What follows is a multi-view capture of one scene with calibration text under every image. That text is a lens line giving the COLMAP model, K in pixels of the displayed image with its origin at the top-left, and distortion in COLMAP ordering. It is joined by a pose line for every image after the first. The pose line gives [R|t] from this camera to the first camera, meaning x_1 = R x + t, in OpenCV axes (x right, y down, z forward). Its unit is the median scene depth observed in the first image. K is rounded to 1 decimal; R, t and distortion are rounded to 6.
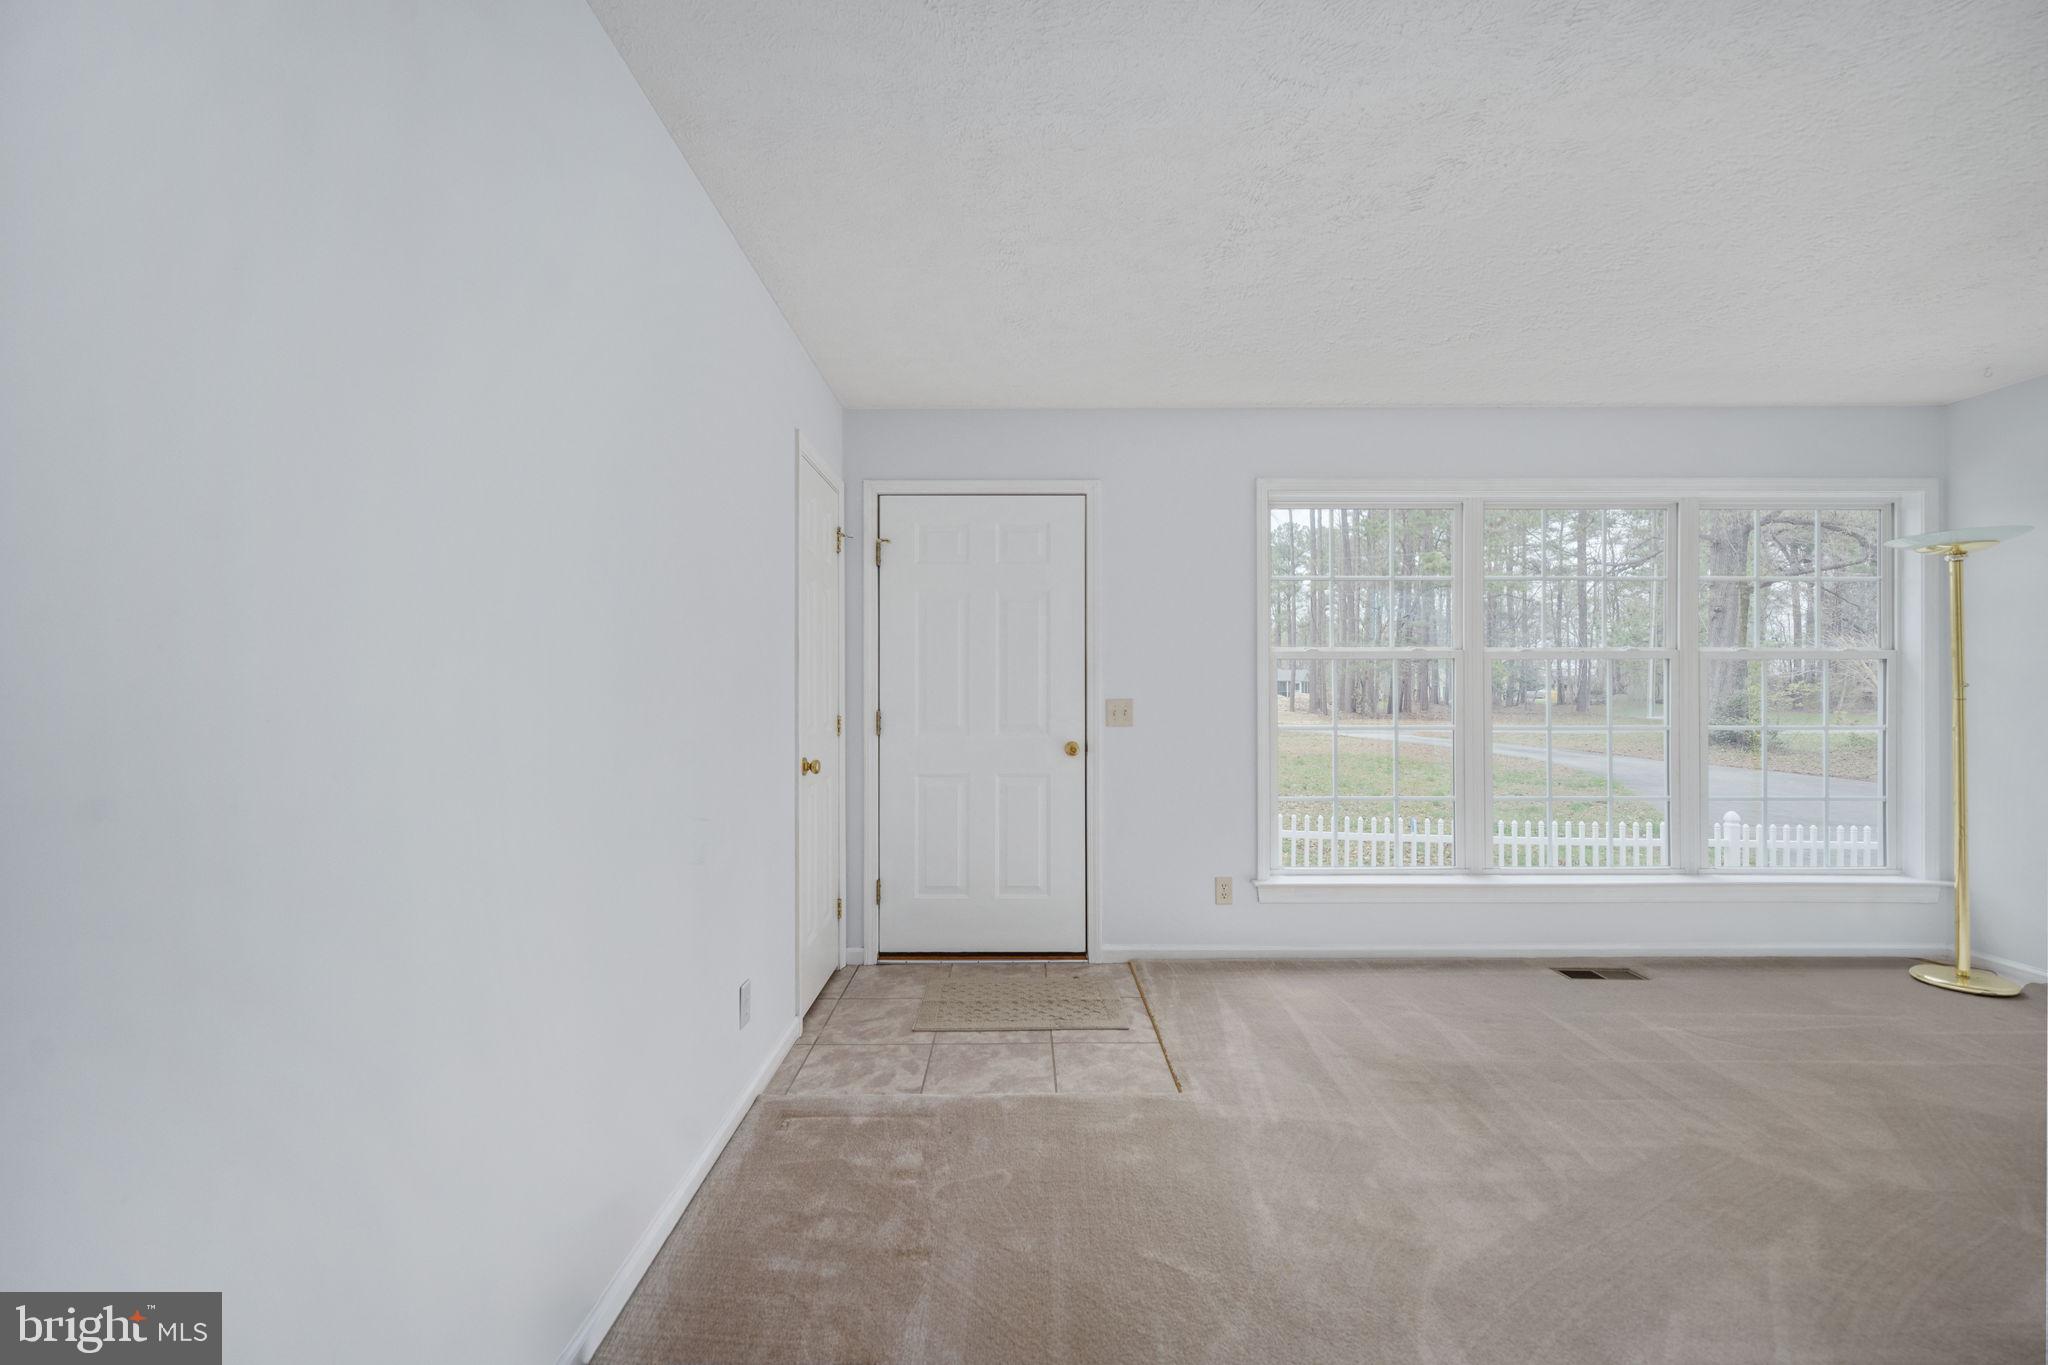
lens RADIAL K [[827.2, 0, 1007.2], [0, 827.2, 680.7], [0, 0, 1]] dist [0.001454, 0.000019]
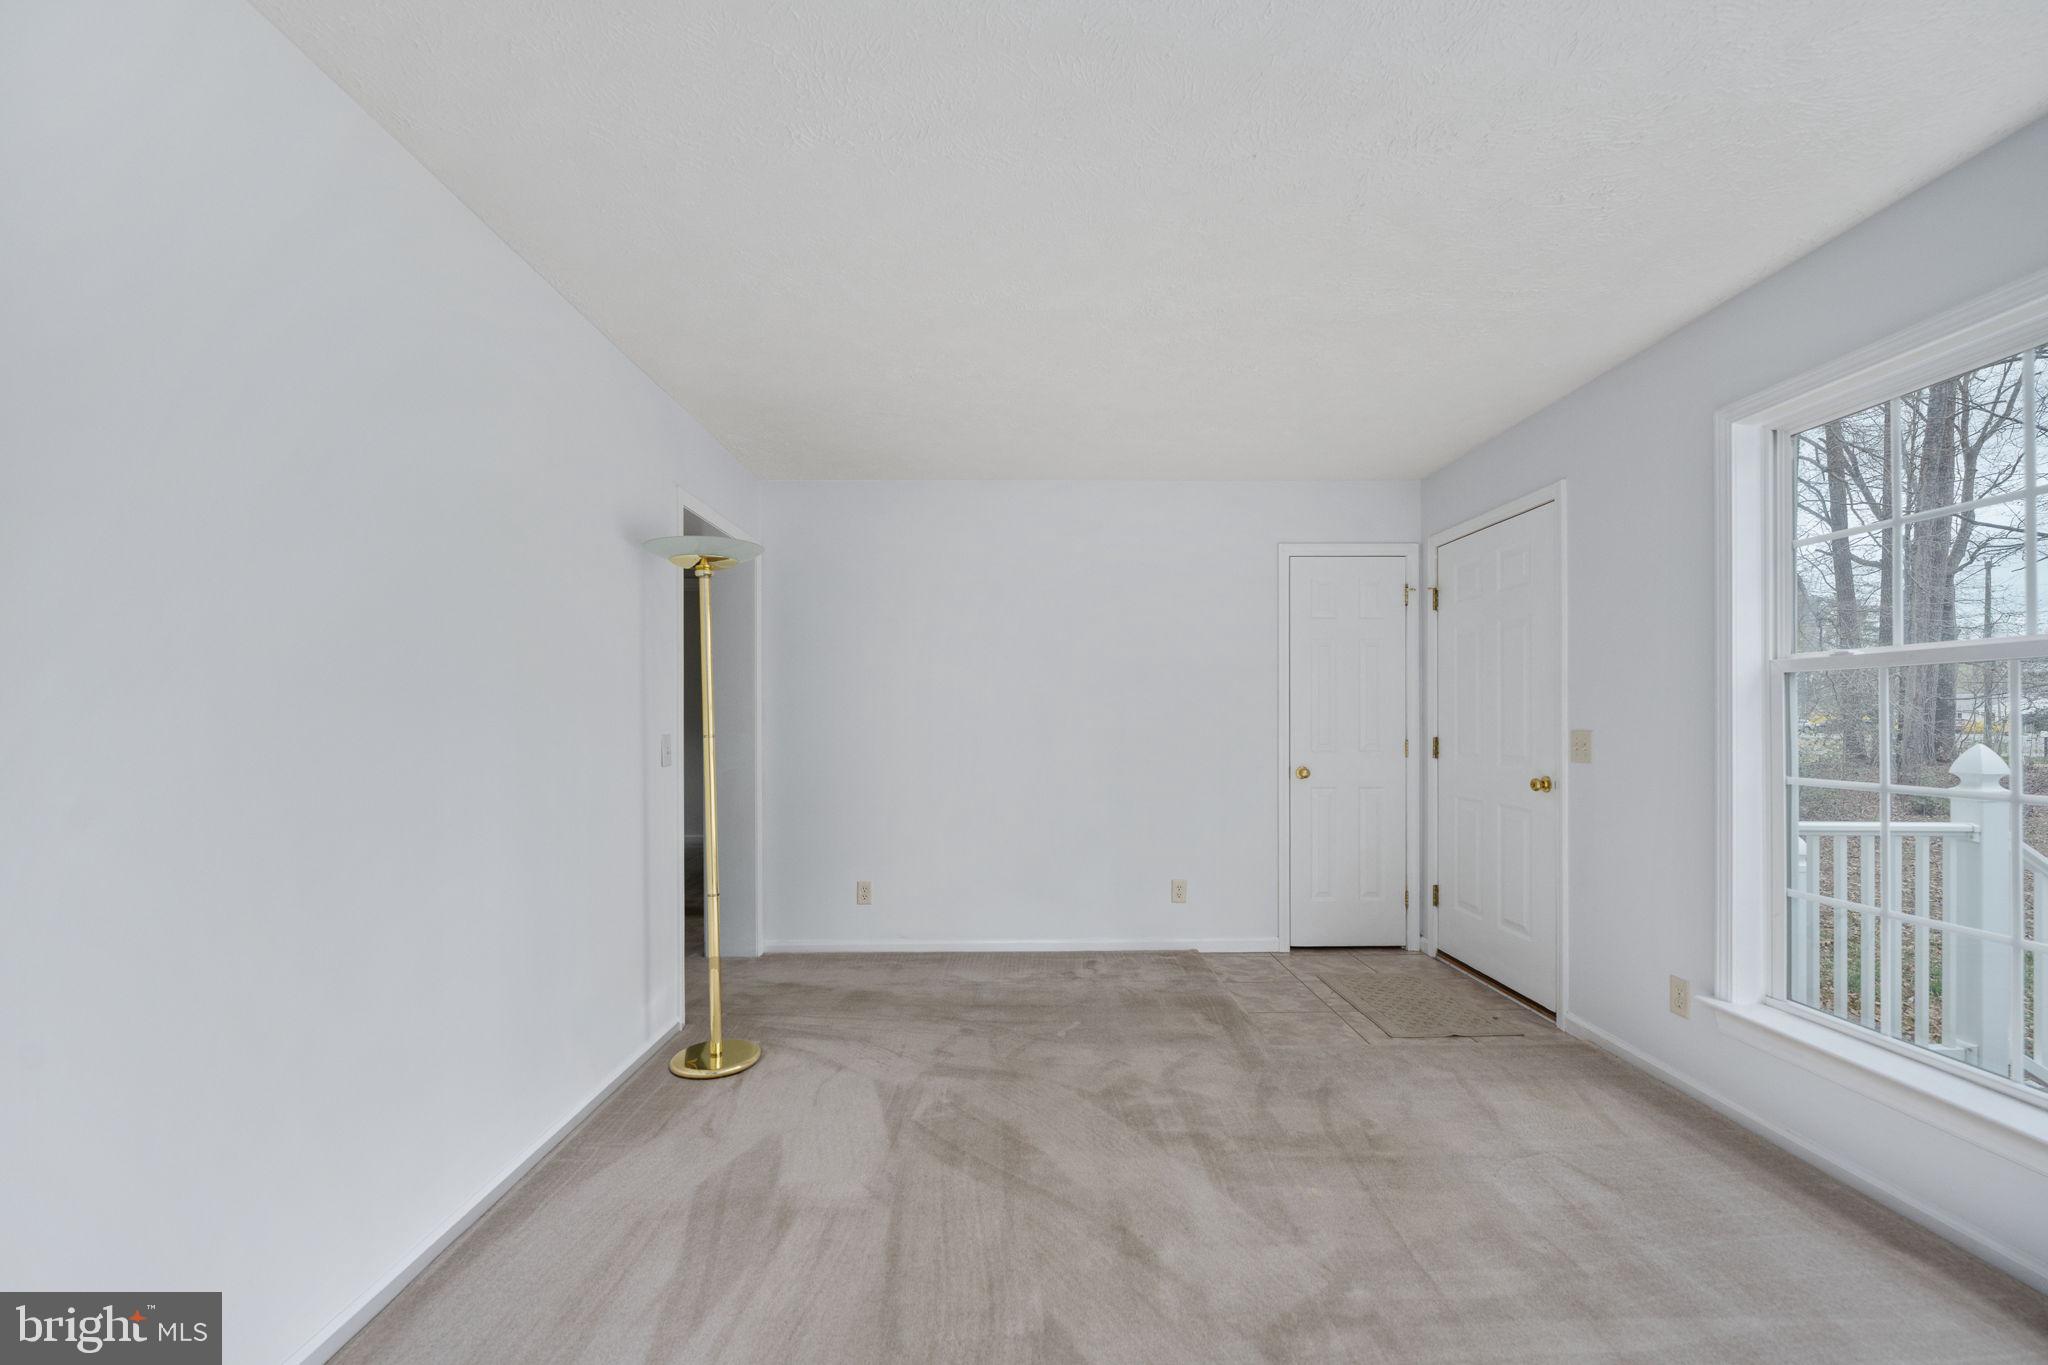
lens RADIAL K [[827.2, 0, 1013.7], [0, 827.2, 719.2], [0, 0, 1]] dist [0.001454, 0.000019]
pose [[-0.003234, 0.000632, -0.999995, 1.196108], [0.010206, 0.999948, 0.000599, 0.005982], [0.999943, -0.010204, -0.003240, 0.512500]]
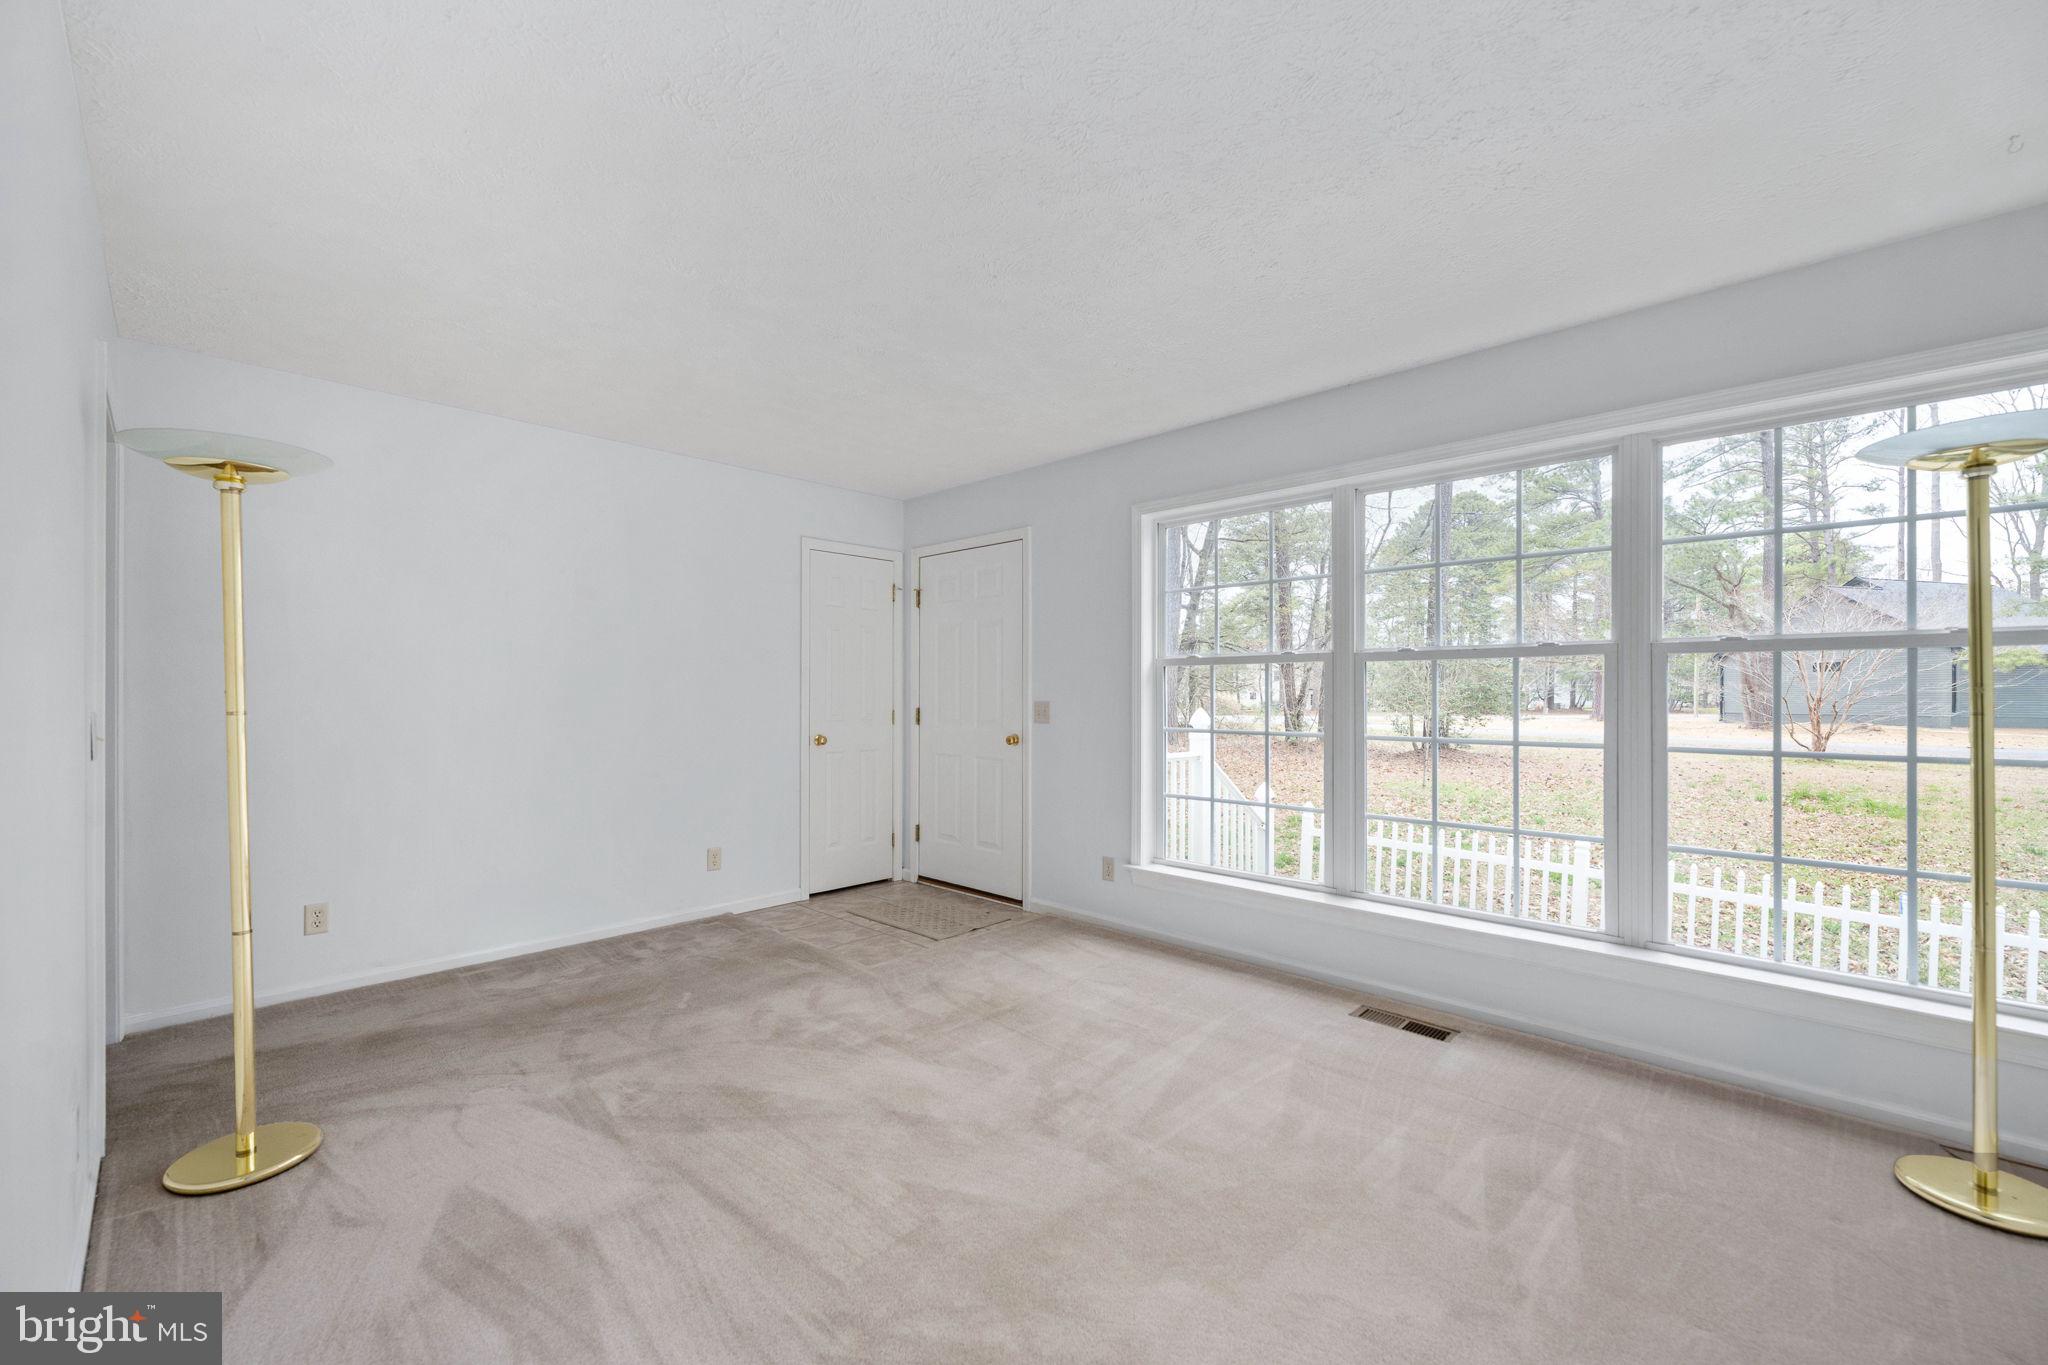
lens RADIAL K [[827.2, 0, 1003.5], [0, 827.2, 688.4], [0, 0, 1]] dist [0.001454, 0.000019]
pose [[0.702372, -0.003646, -0.711801, 1.180741], [0.004124, 0.999991, -0.001053, 0.006231], [0.711799, -0.002196, 0.702380, 0.115556]]
